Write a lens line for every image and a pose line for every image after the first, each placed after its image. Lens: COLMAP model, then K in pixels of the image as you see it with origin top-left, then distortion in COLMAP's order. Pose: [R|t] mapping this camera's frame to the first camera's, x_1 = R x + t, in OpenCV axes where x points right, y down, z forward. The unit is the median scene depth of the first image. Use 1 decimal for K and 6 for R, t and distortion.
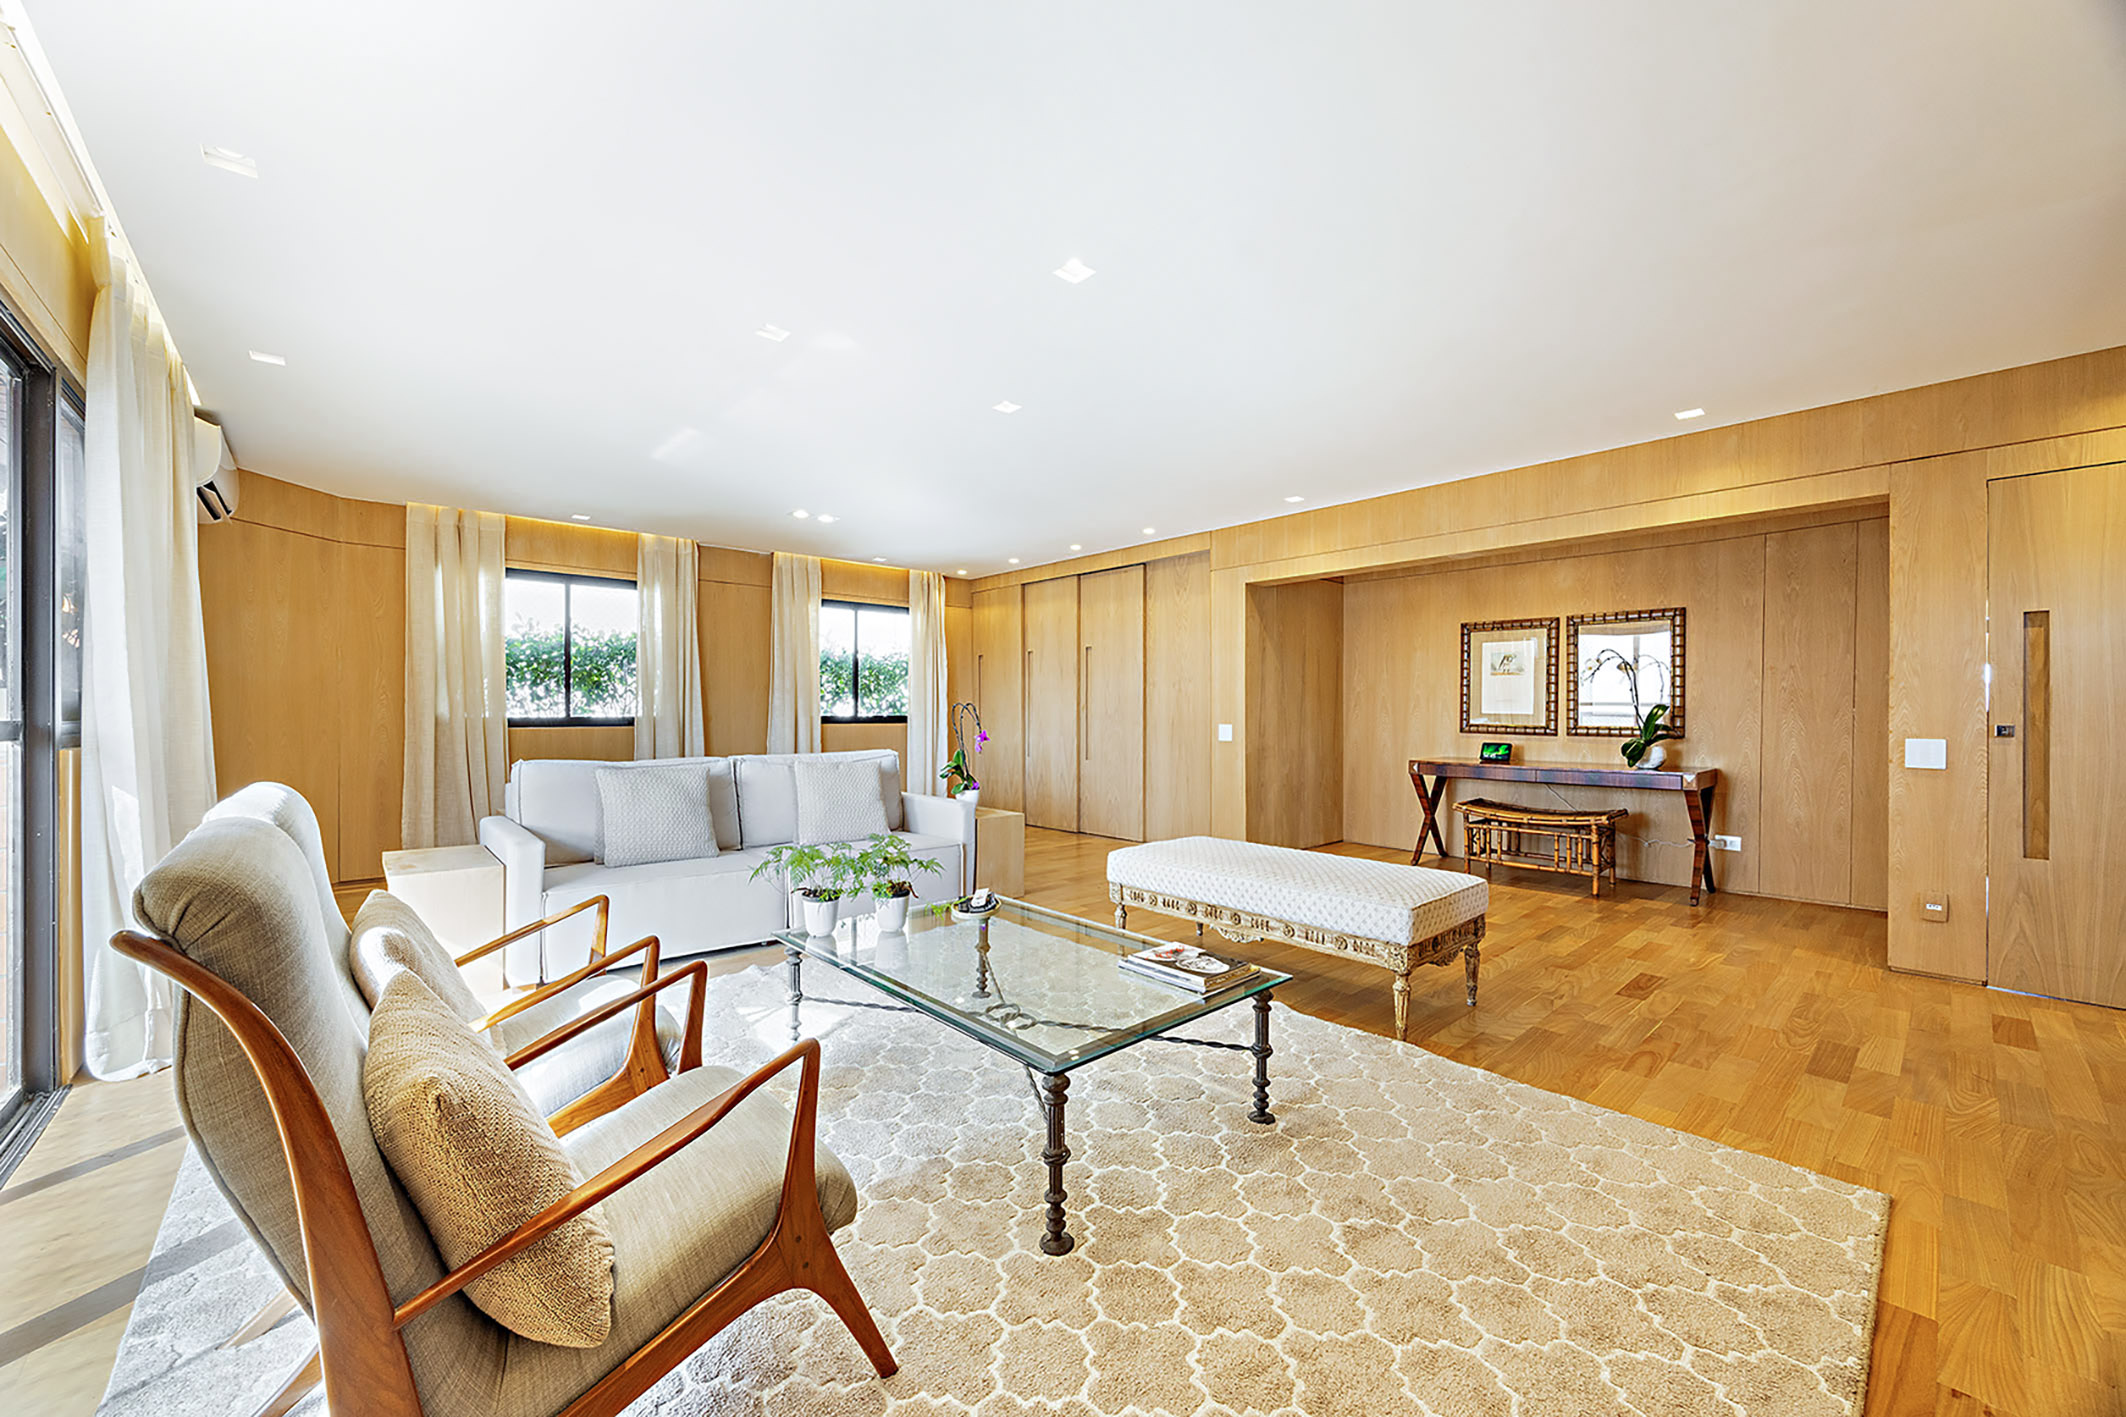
lens RADIAL K [[810.8, 0, 1063.0], [0, 810.8, 708.5], [0, 0, 1]] dist [-0.001908, -0.000011]
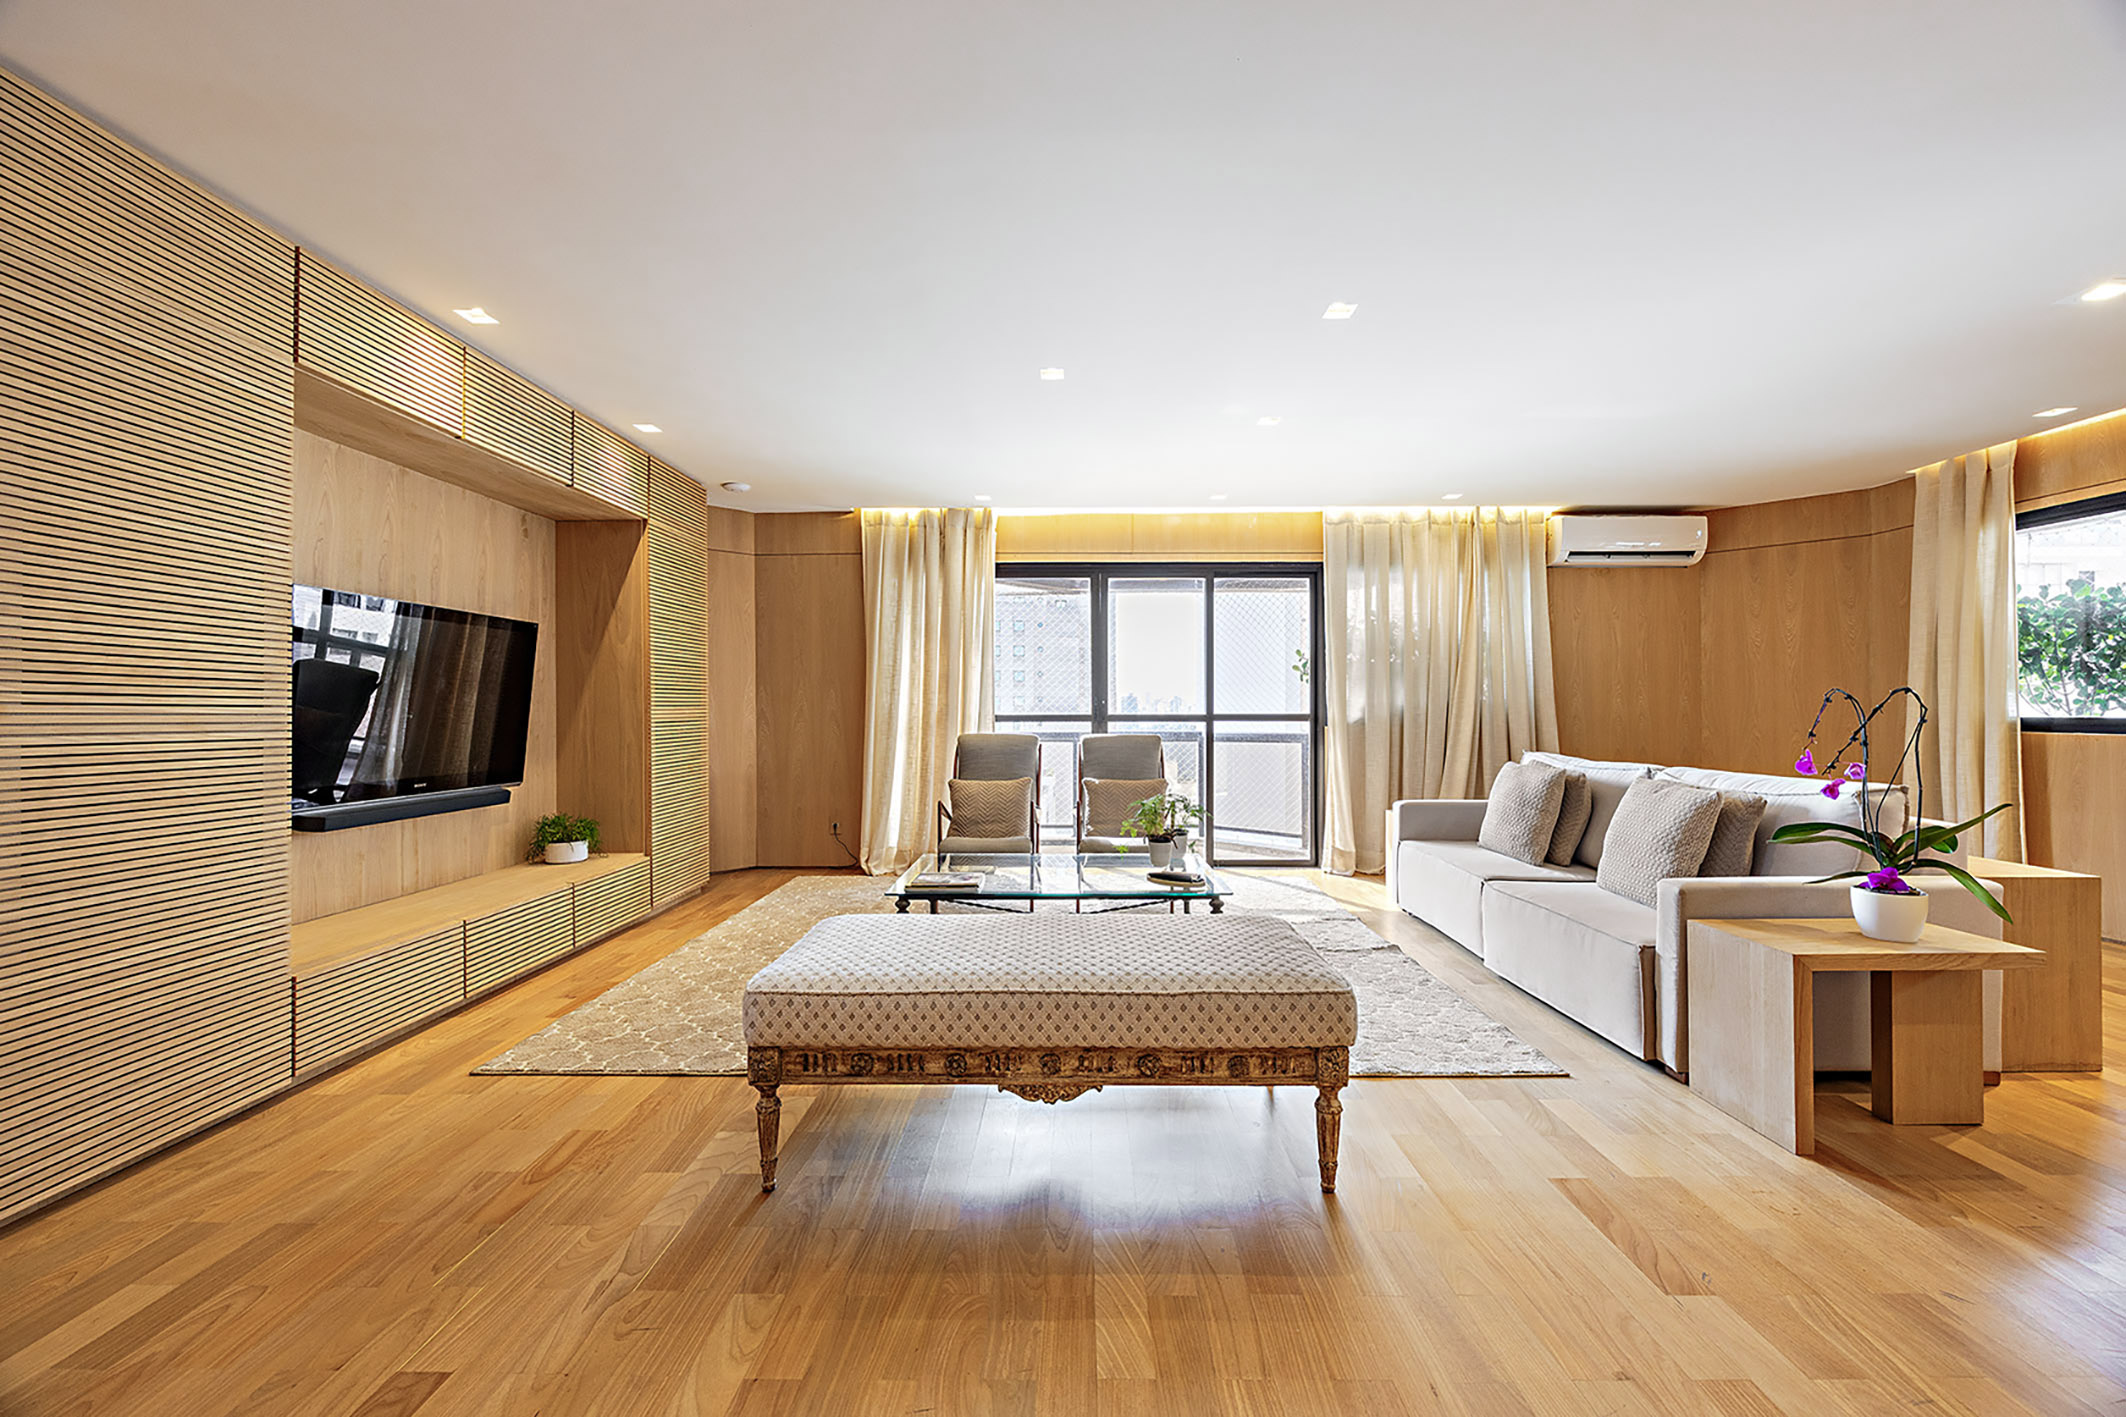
lens RADIAL K [[810.8, 0, 1063.0], [0, 810.8, 708.5], [0, 0, 1]] dist [-0.001908, -0.000011]
pose [[-0.663475, 0.002470, -0.748194, 0.441368], [0.000976, 0.999997, 0.002436, 0.000374], [0.748198, 0.000886, -0.663475, 0.834662]]
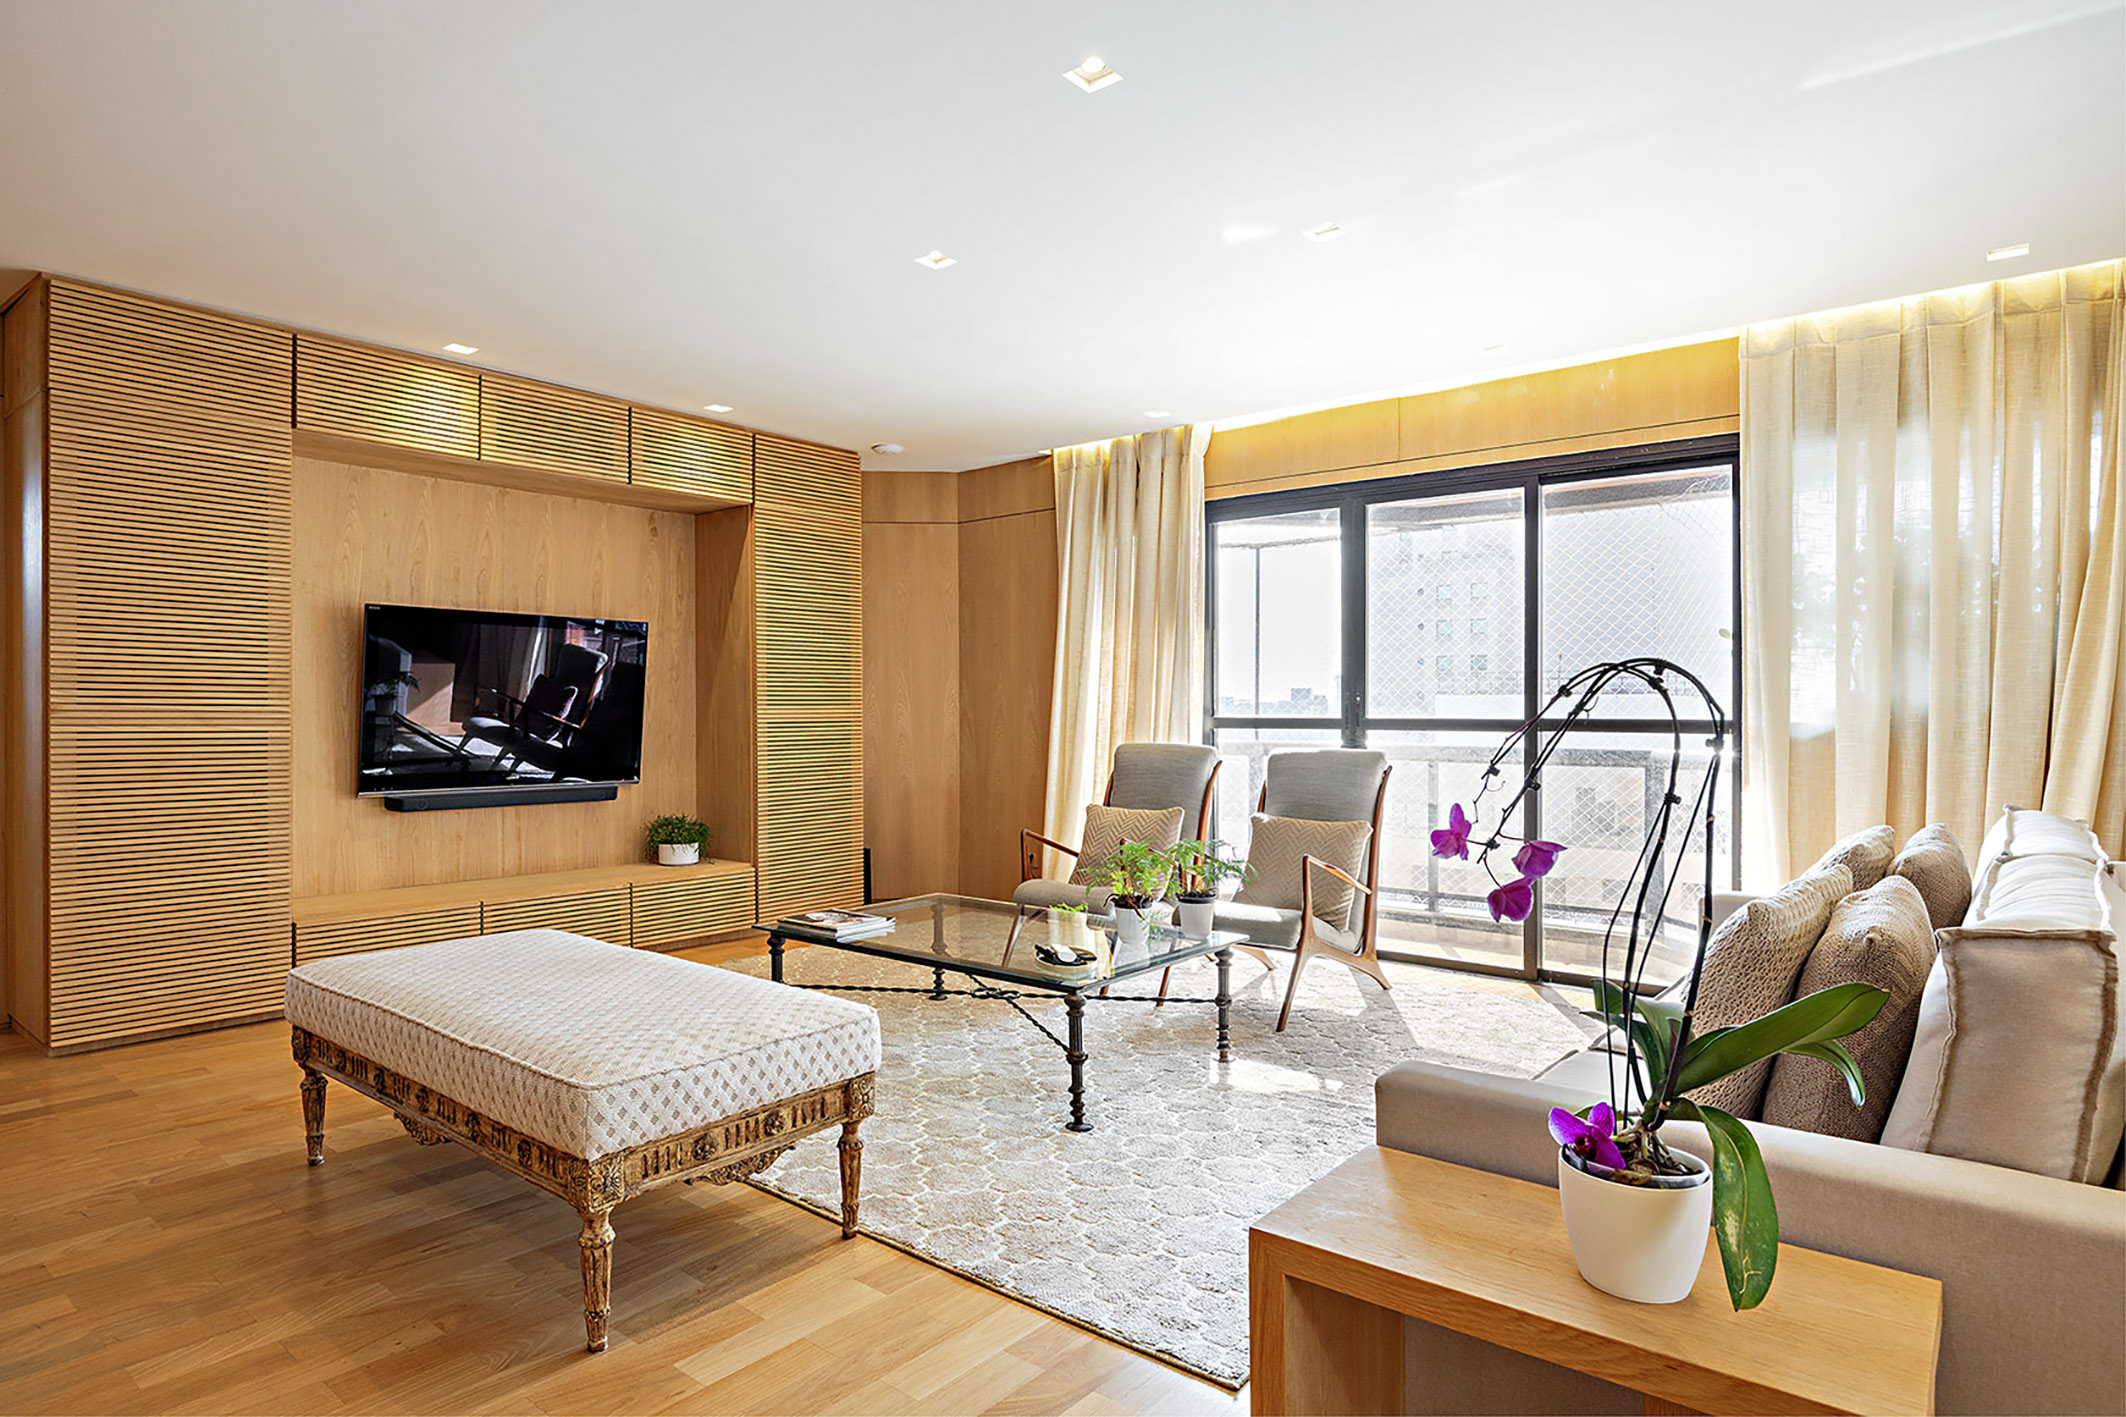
lens RADIAL K [[1151.9, 0, 1063.0], [0, 1151.9, 708.5], [0, 0, 1]] dist [0.002270, -0.000351]
pose [[-0.986085, 0.000027, -0.166244, 0.041835], [-0.000454, 0.999996, 0.002853, -0.000322], [0.166243, 0.002889, -0.986081, 1.064353]]
